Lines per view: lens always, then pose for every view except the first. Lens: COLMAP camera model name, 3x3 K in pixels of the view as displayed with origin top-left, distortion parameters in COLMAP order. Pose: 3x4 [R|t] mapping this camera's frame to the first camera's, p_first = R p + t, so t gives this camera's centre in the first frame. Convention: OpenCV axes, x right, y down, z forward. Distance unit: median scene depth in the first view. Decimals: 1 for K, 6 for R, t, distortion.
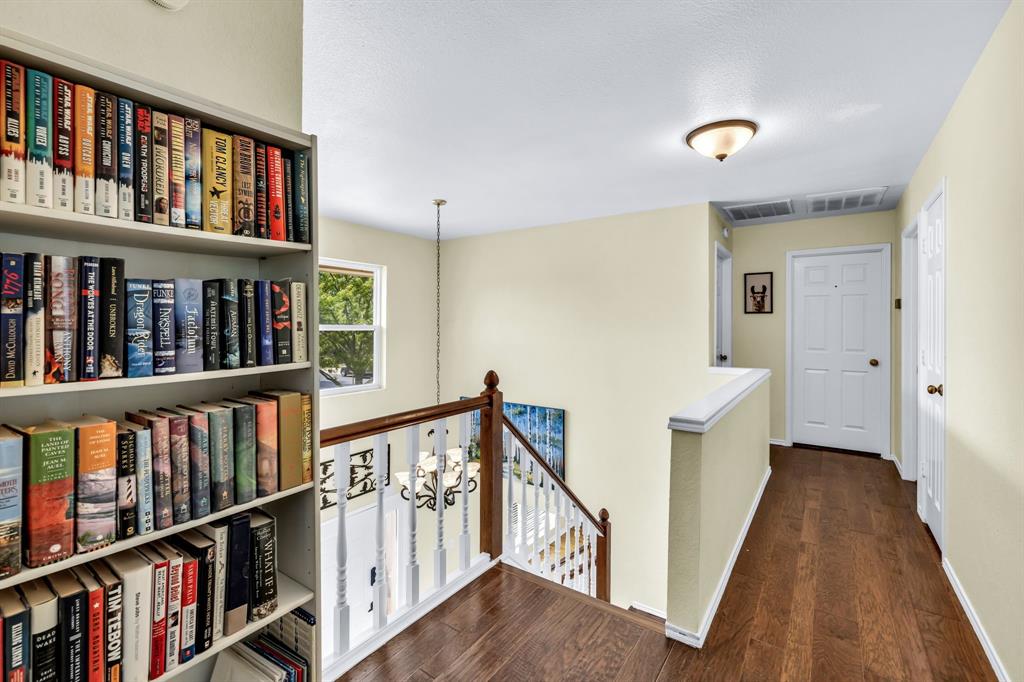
lens RADIAL K [[450.0, 0, 509.6], [0, 450.0, 335.0], [0, 0, 1]] dist [0.002013, 0.000992]
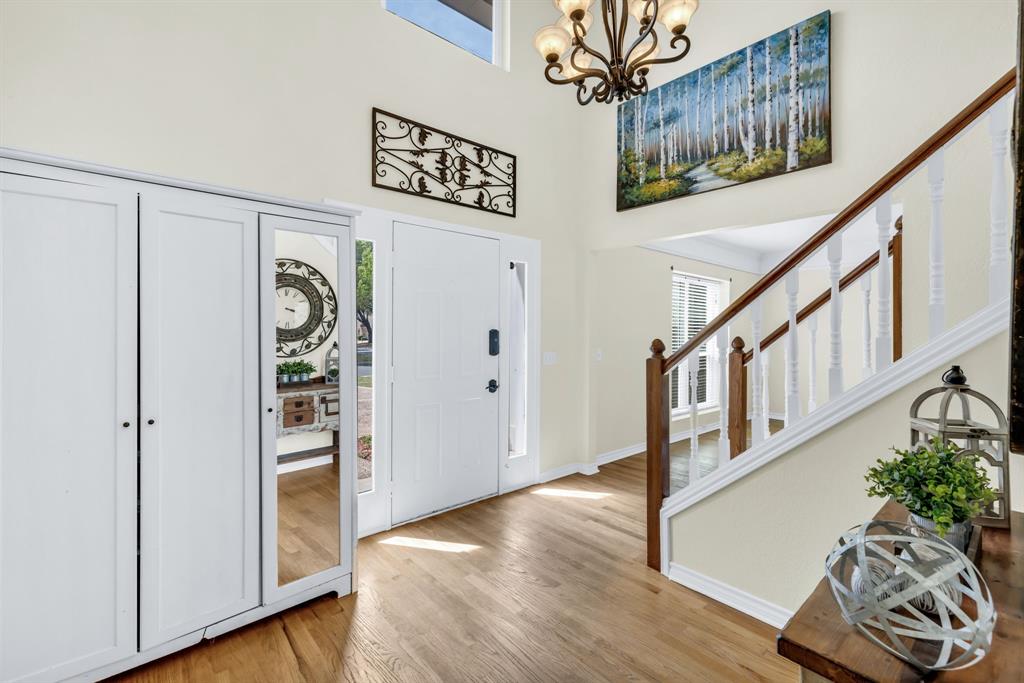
lens RADIAL K [[450.0, 0, 514.5], [0, 450.0, 336.9], [0, 0, 1]] dist [0.002013, 0.000992]
pose [[0.974363, -0.004815, -0.224930, -0.127443], [0.004208, 0.999986, -0.003178, 0.548355], [0.224942, 0.002150, 0.974370, 0.373429]]
